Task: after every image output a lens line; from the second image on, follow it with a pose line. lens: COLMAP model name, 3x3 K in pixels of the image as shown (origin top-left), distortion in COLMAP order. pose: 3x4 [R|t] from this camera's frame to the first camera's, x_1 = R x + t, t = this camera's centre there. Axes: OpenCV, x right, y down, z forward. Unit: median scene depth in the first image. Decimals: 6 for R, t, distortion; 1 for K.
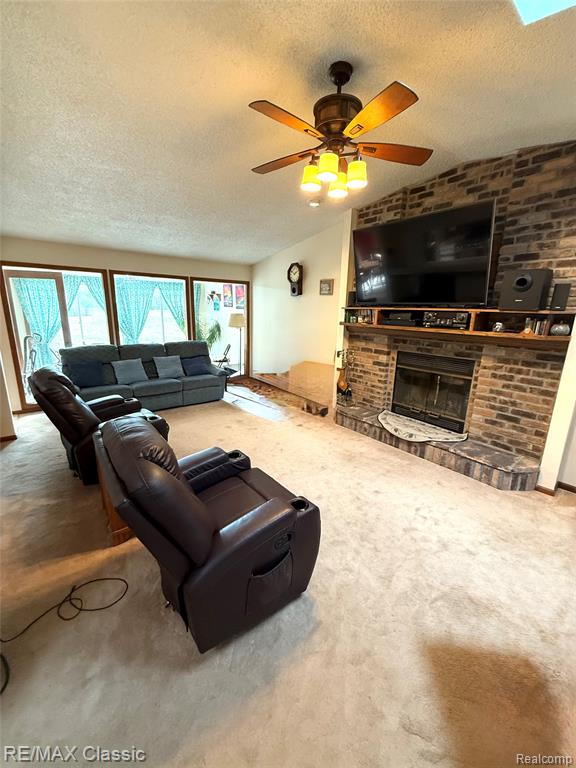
lens RADIAL K [[306.8, 0, 288.0], [0, 306.8, 384.0], [0, 0, 1]] dist [-0.000624, -0.000070]
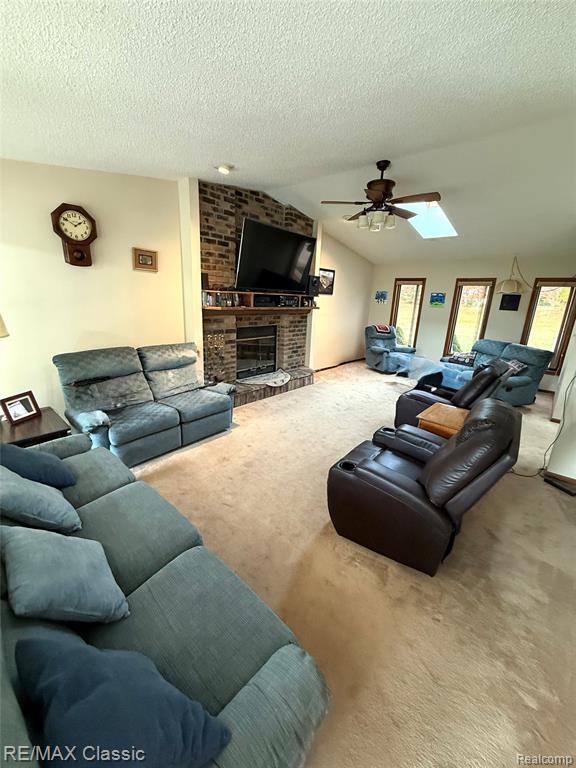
lens RADIAL K [[306.8, 0, 288.0], [0, 306.8, 384.0], [0, 0, 1]] dist [-0.000624, -0.000070]
pose [[-0.168207, -0.303970, 0.937715, -0.936889], [0.189477, 0.923560, 0.333370, -0.289002], [-0.967370, 0.233750, -0.097754, 1.056879]]
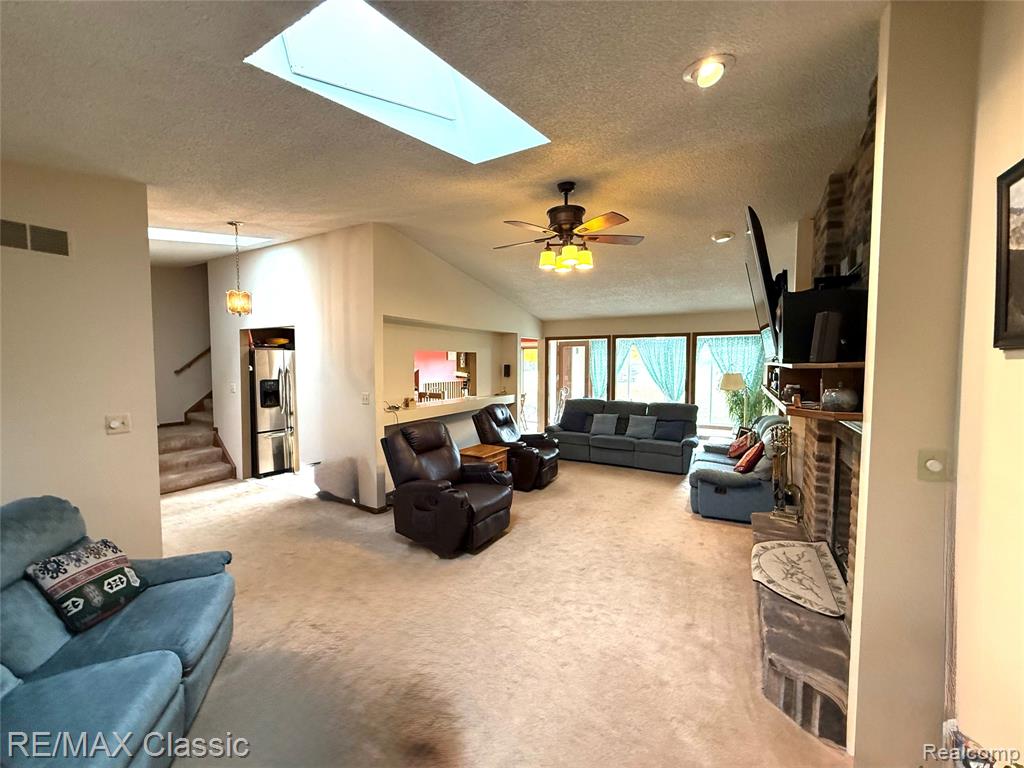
lens RADIAL K [[409.1, 0, 512.0], [0, 409.1, 384.0], [0, 0, 1]] dist [-0.000624, -0.000070]
pose [[0.394179, 0.034014, -0.918404, 0.896834], [-0.203992, 0.977625, -0.051346, -0.052746], [0.896108, 0.207586, 0.392298, 0.136848]]
